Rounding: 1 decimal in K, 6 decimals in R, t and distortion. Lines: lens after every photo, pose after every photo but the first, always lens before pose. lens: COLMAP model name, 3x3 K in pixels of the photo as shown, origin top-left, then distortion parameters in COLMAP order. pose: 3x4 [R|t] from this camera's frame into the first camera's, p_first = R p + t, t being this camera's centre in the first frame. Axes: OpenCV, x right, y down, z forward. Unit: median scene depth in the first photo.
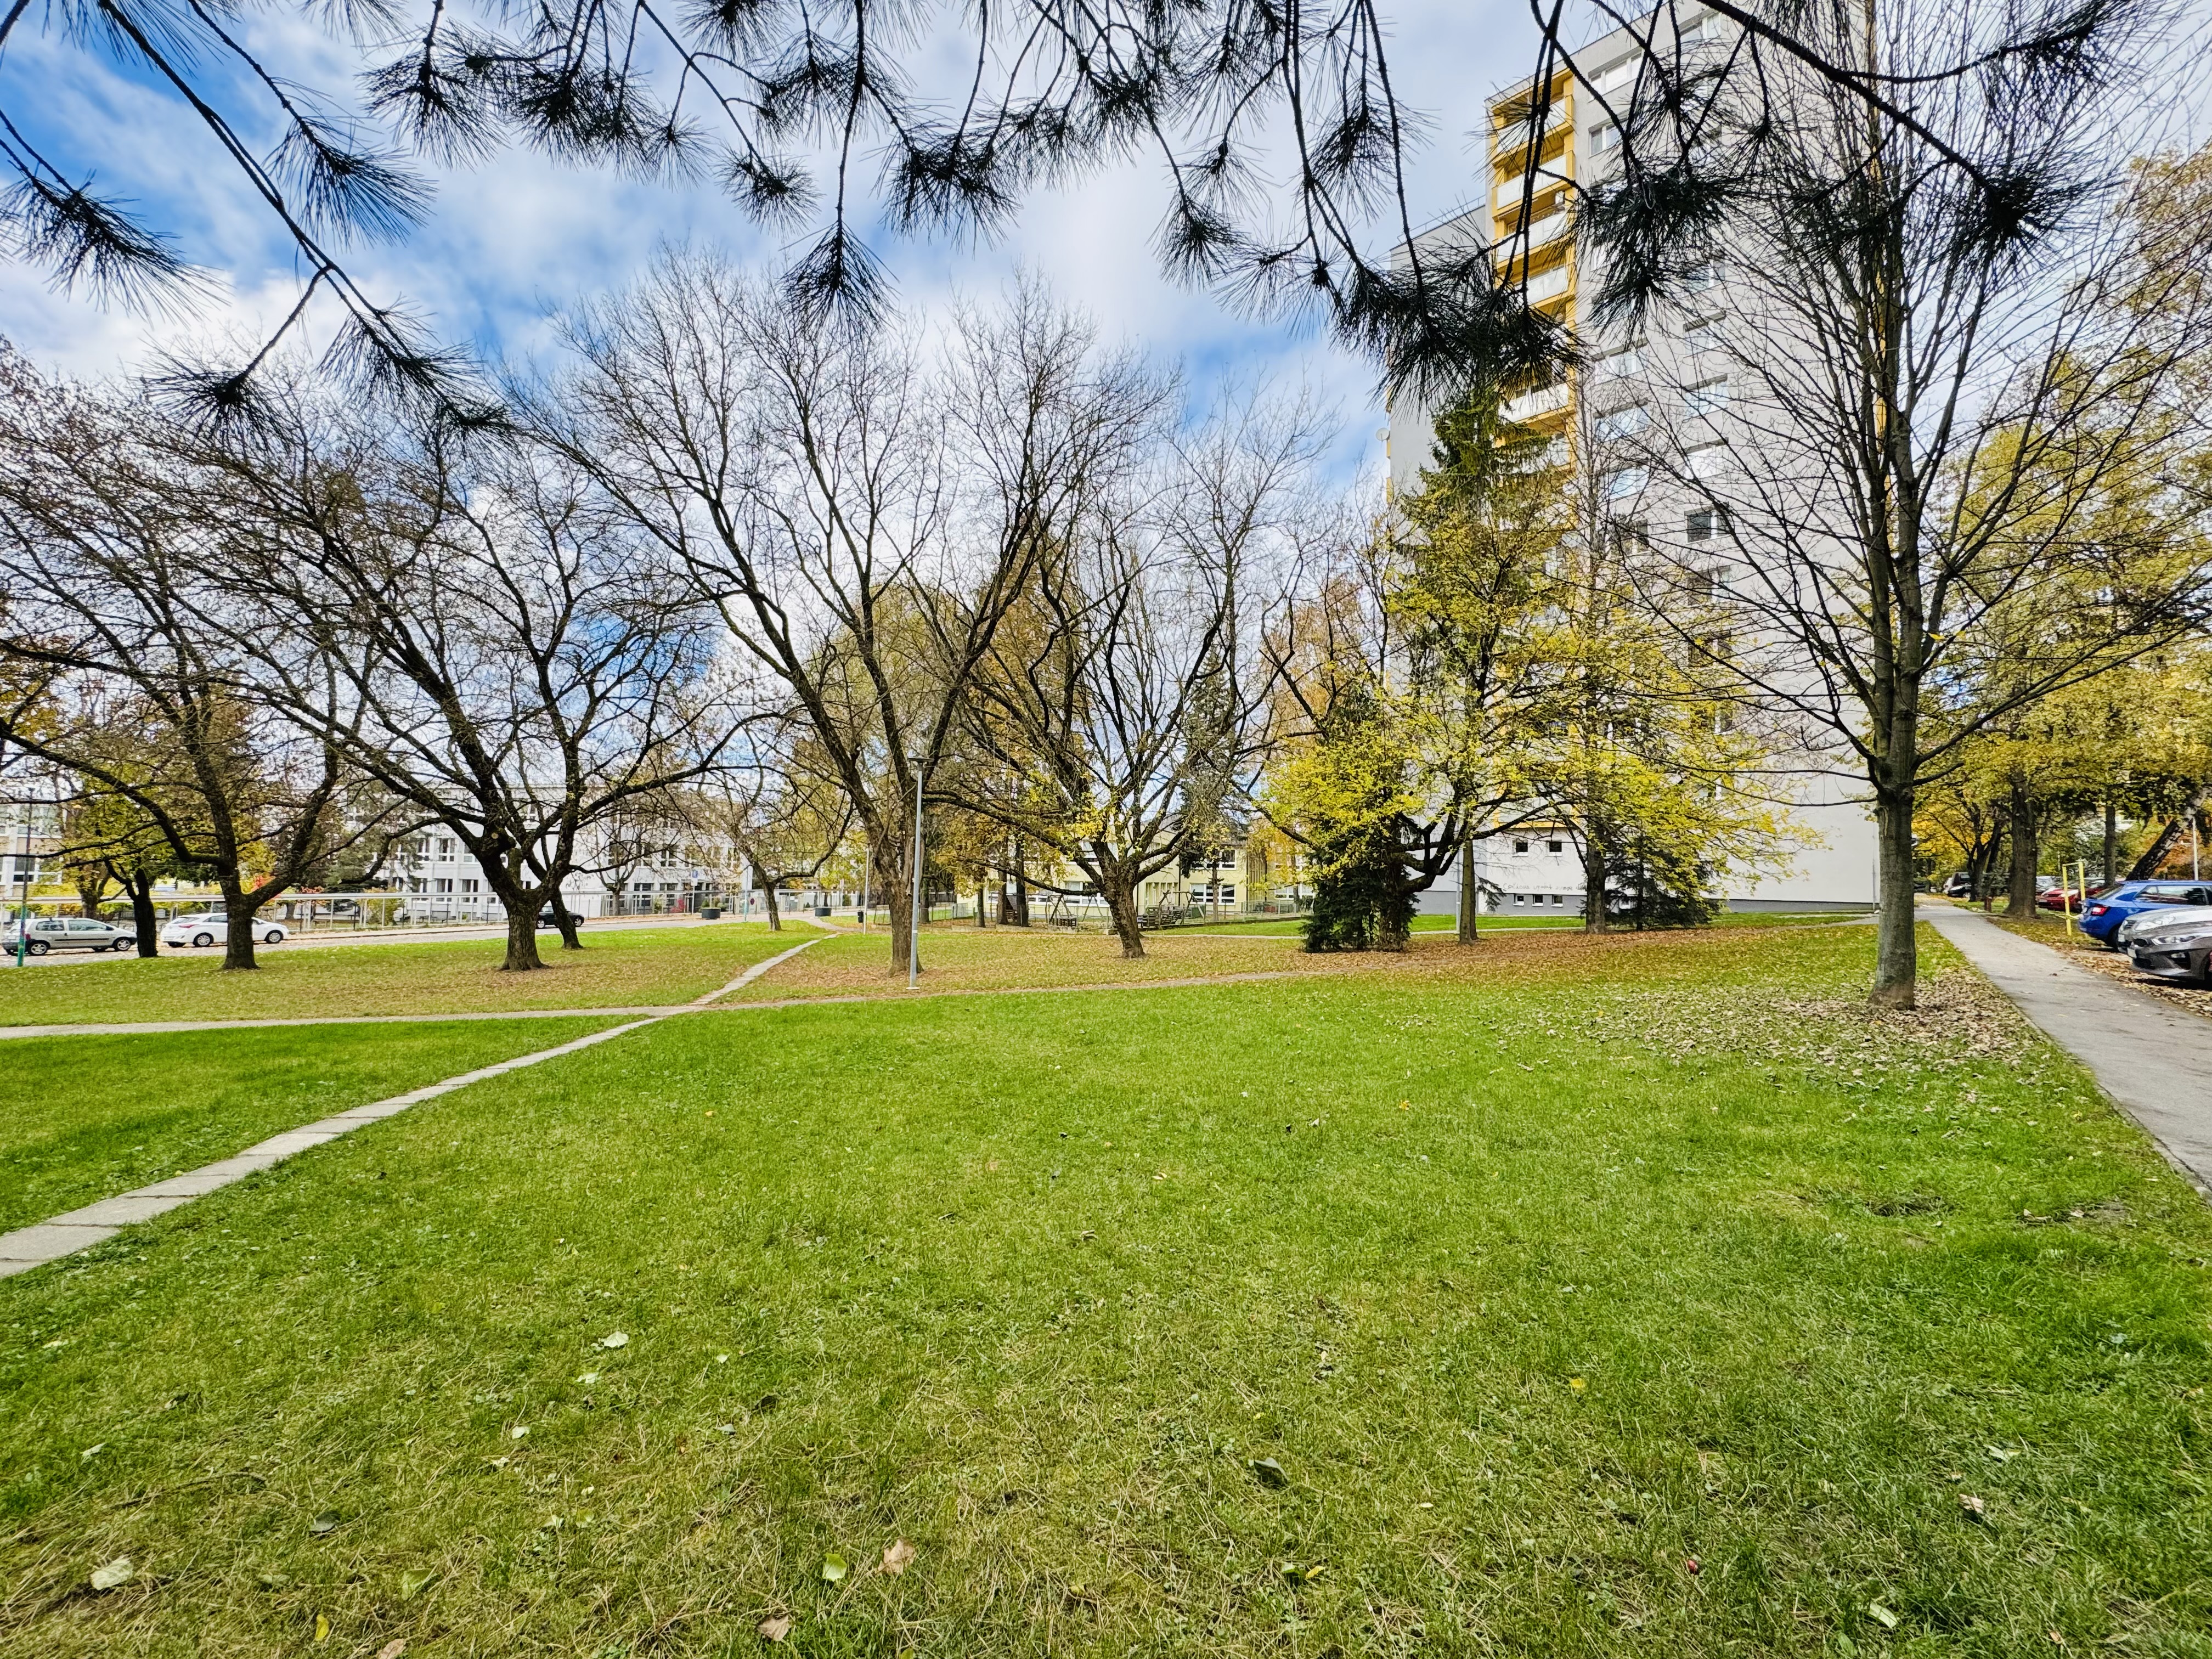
lens RADIAL K [[890.0, 0, 1105.4], [0, 890.0, 833.9], [0, 0, 1]] dist [-0.003708, -0.000183]
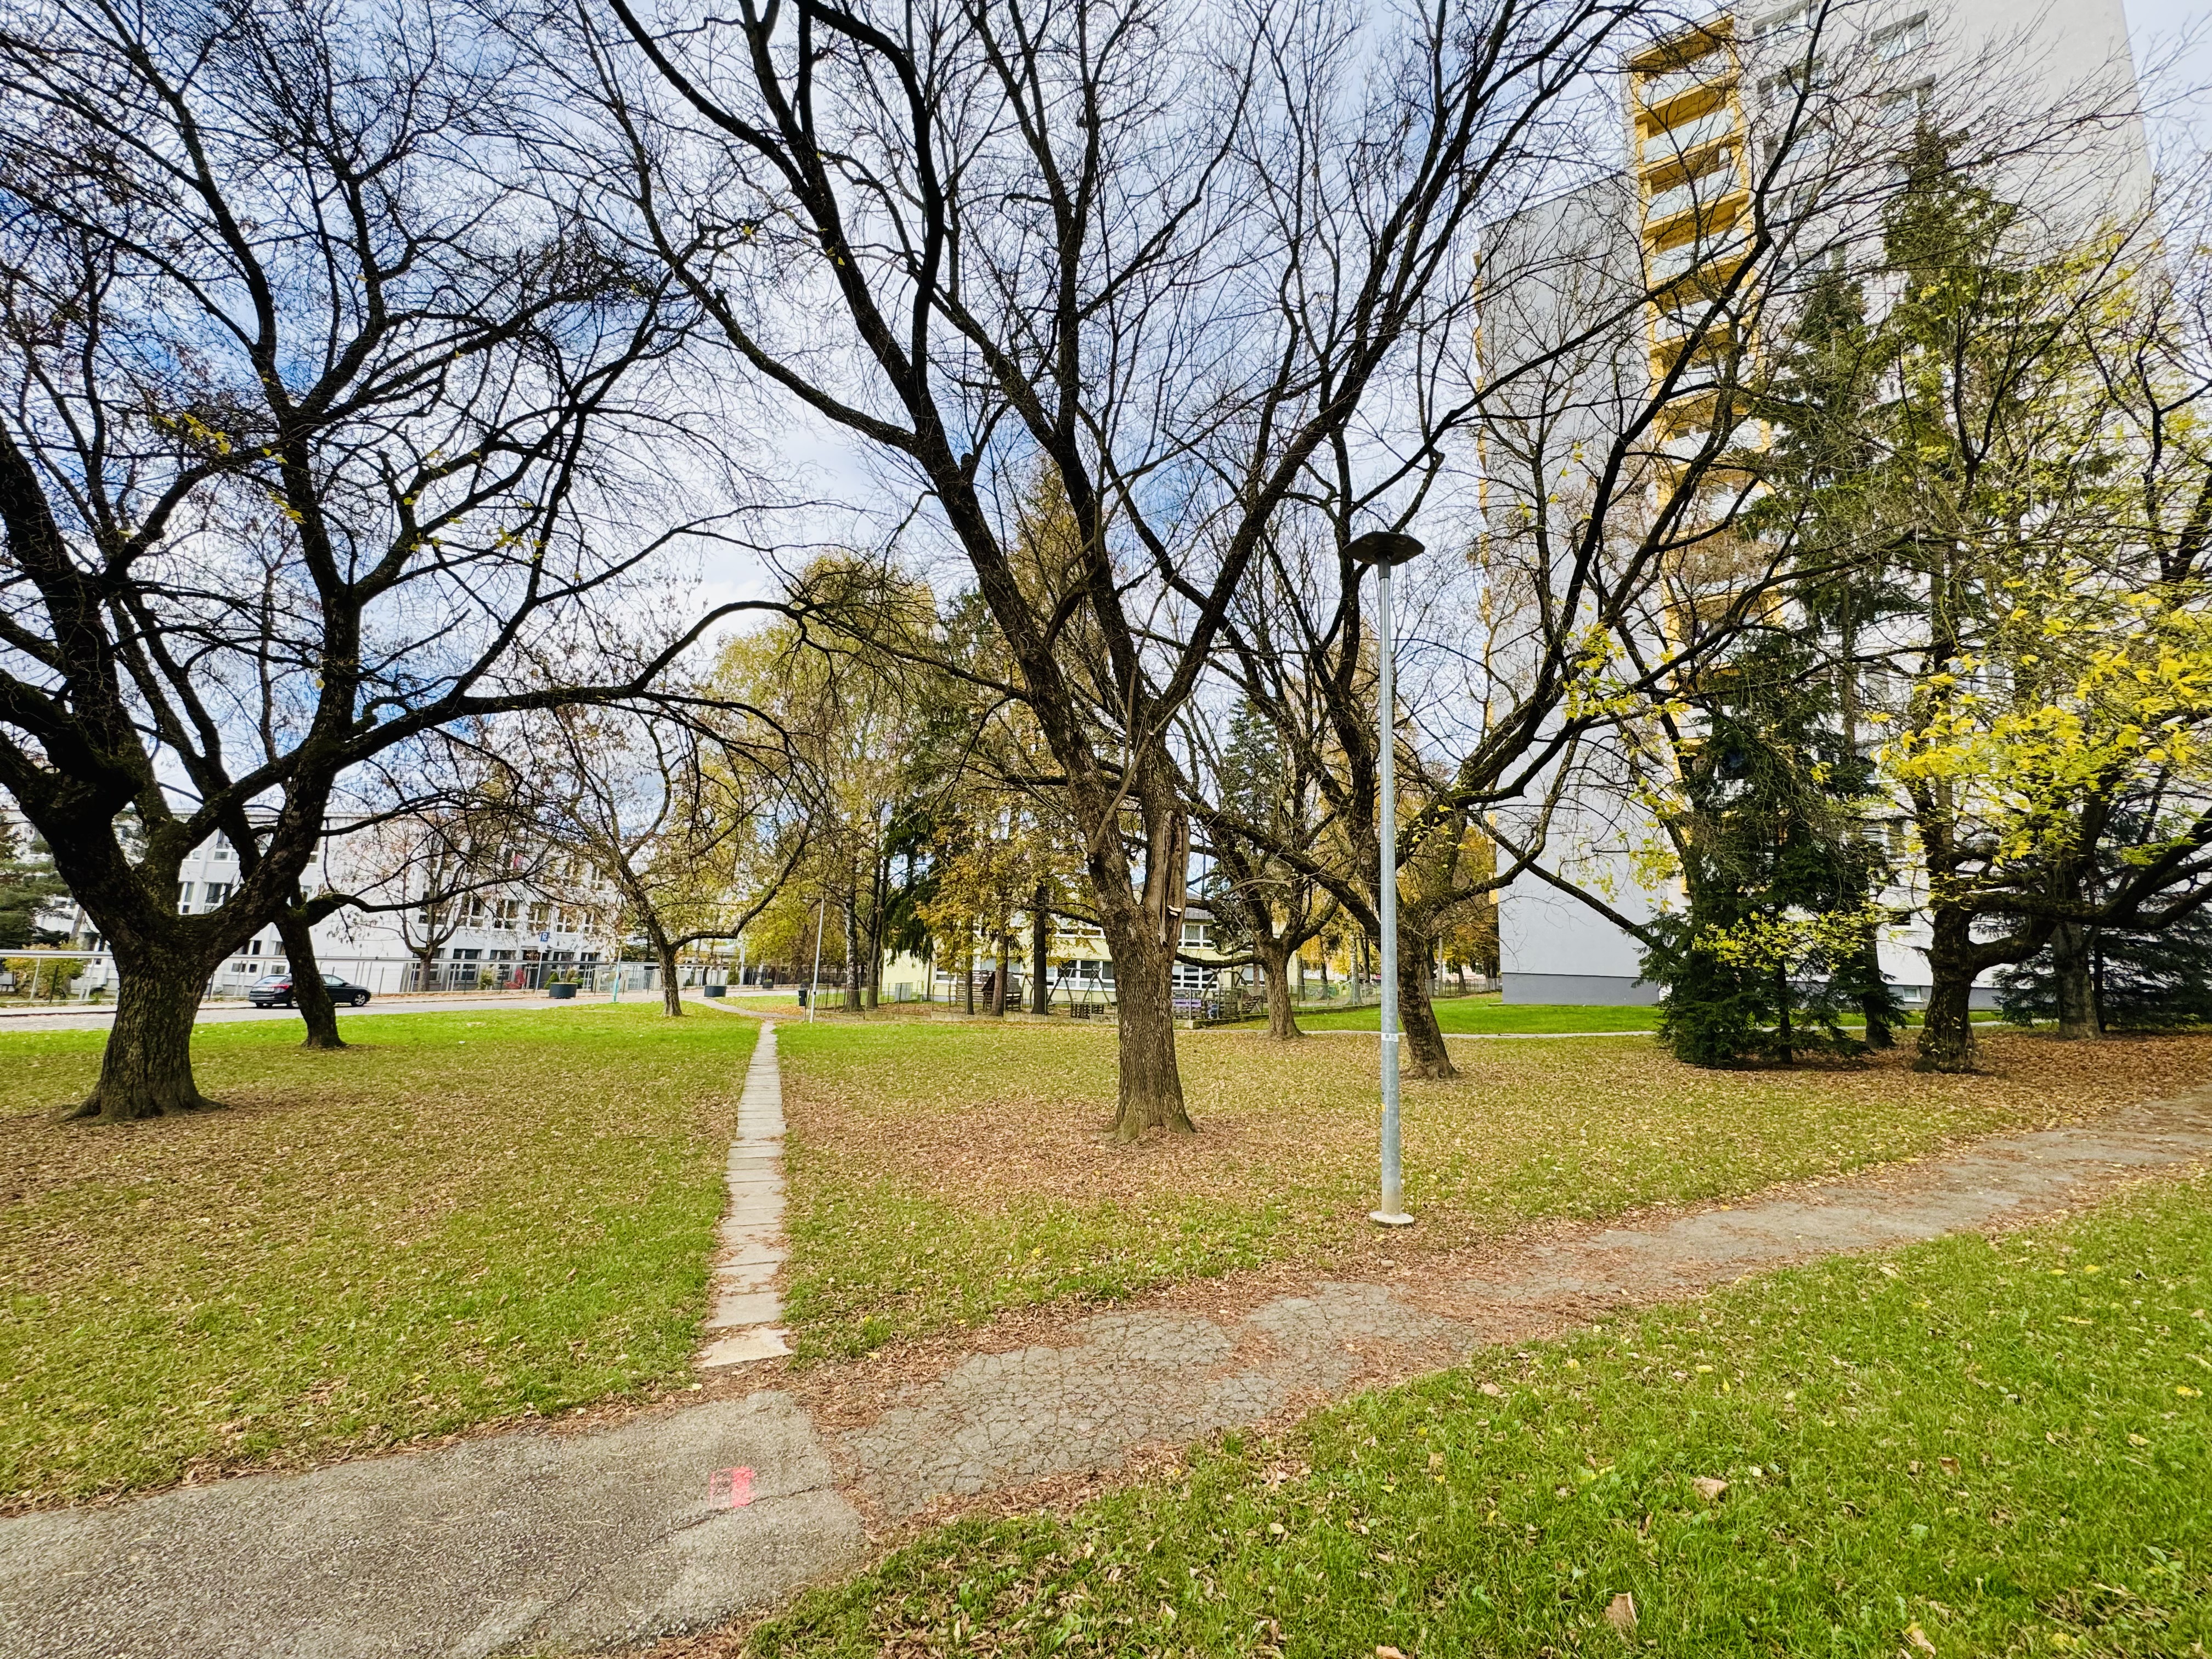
lens RADIAL K [[890.0, 0, 1107.4], [0, 890.0, 827.1], [0, 0, 1]] dist [-0.003708, -0.000183]
pose [[0.989441, 0.041918, 0.138739, -0.110286], [-0.027317, 0.994042, -0.105524, 0.020910], [-0.142336, 0.100620, 0.984691, 0.205919]]
